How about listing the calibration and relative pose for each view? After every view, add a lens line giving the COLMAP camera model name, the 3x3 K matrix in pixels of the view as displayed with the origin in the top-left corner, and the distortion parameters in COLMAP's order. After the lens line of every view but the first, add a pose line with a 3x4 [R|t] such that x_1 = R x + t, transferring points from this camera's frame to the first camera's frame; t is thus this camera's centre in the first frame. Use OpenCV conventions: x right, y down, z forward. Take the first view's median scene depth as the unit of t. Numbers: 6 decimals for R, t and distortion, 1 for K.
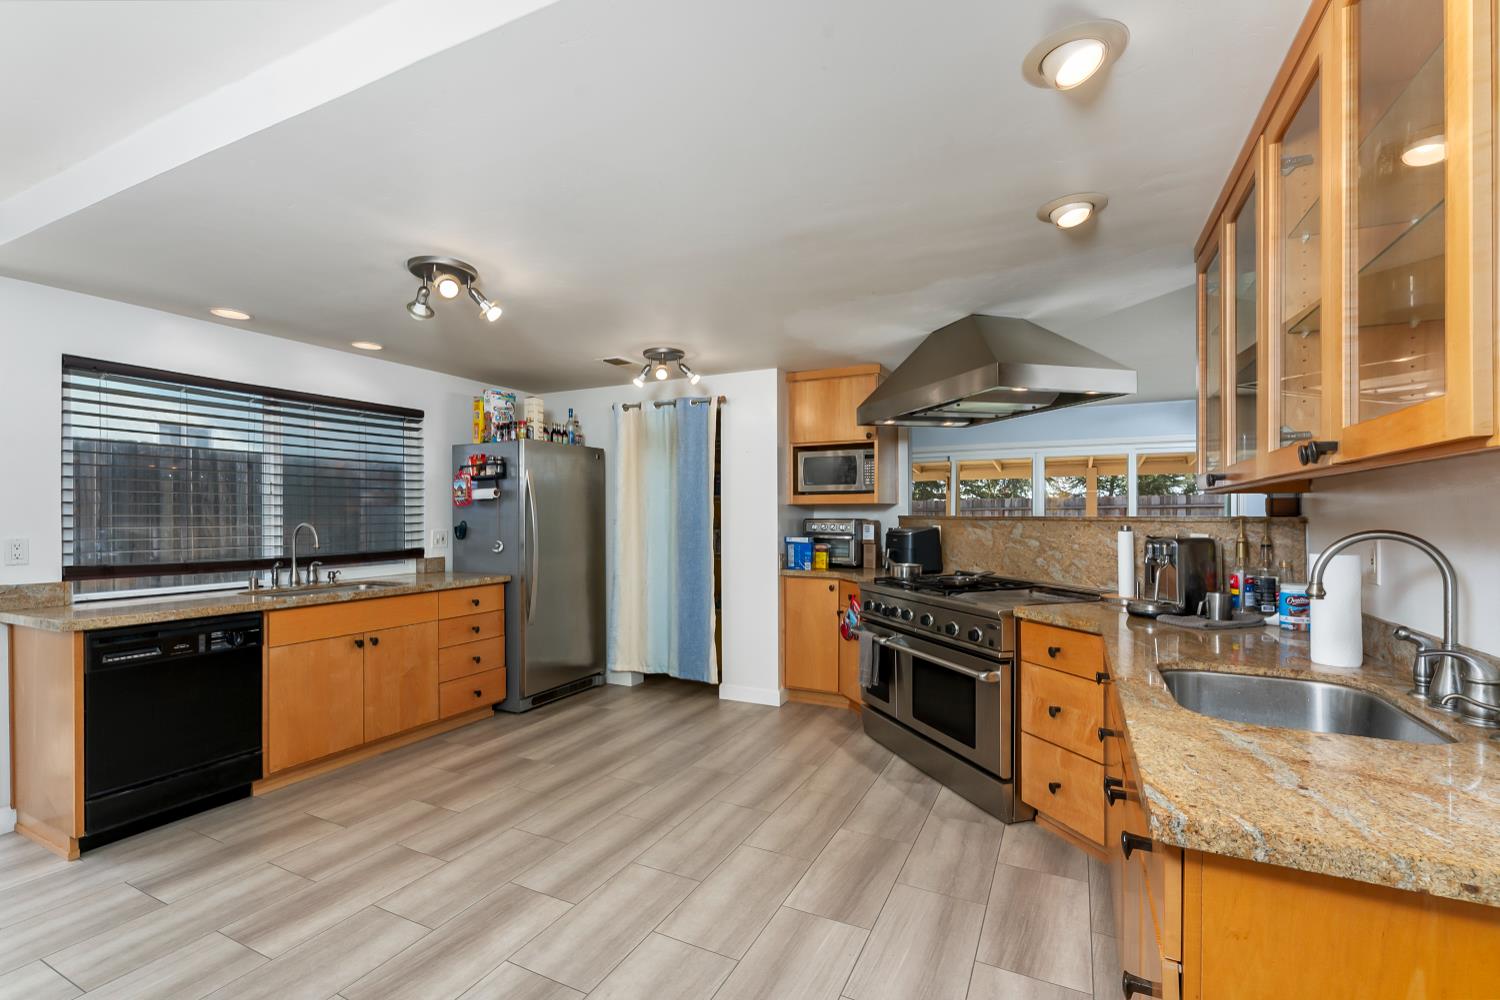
lens RADIAL K [[658.8, 0, 743.1], [0, 658.8, 516.0], [0, 0, 1]] dist [0.001476, -0.000092]
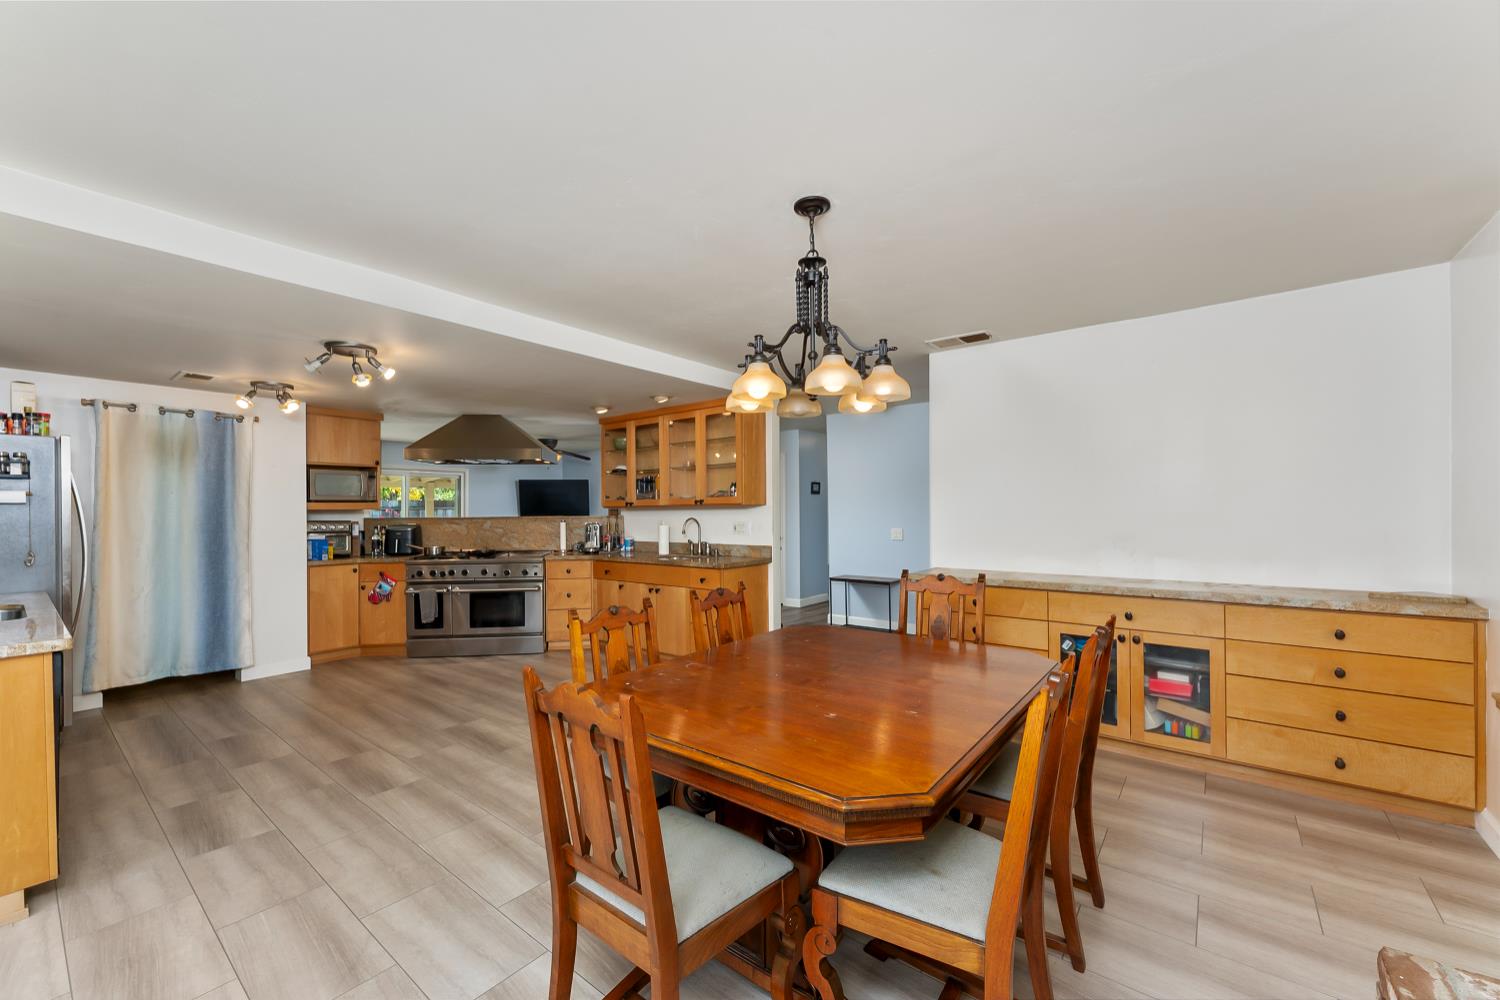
lens RADIAL K [[601.2, 0, 745.8], [0, 601.2, 505.7], [0, 0, 1]] dist [0.000004, 0.000226]
pose [[0.209762, 0.007340, 0.977725, -0.977798], [0.011674, 0.999882, -0.010011, -0.004839], [-0.977683, 0.013514, 0.209652, -0.073202]]
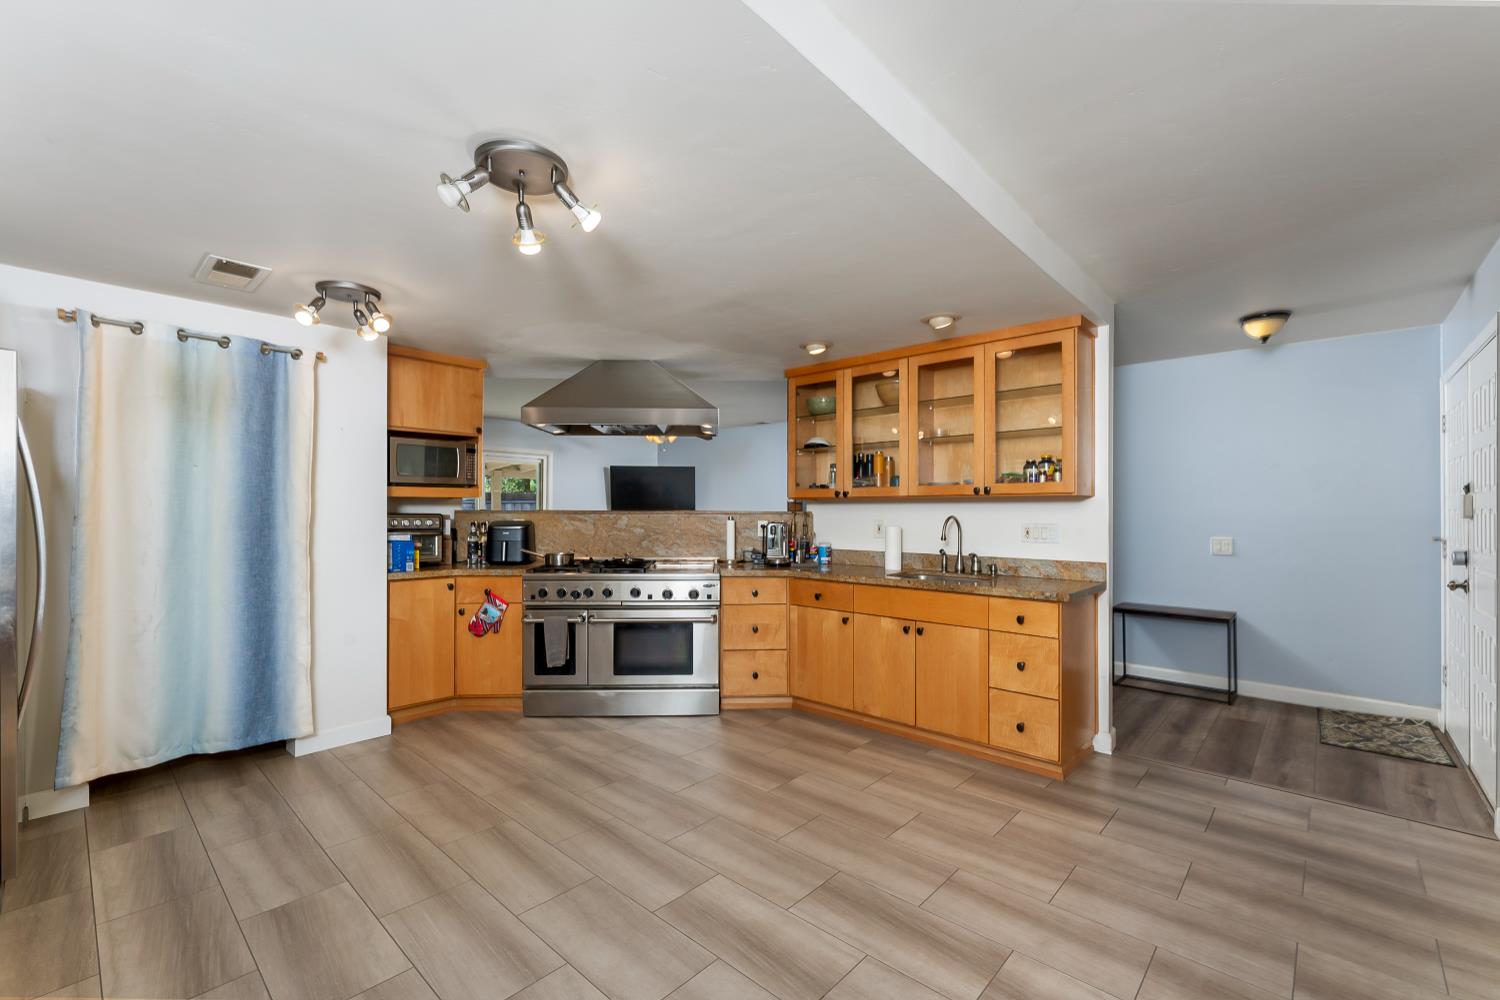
lens RADIAL K [[644.2, 0, 743.0], [0, 644.2, 507.9], [0, 0, 1]] dist [-0.001420, -0.000543]
pose [[0.280563, 0.004118, 0.959827, -0.666560], [-0.000997, 0.999992, -0.003999, -0.000265], [-0.959835, 0.000165, 0.280564, 0.356833]]
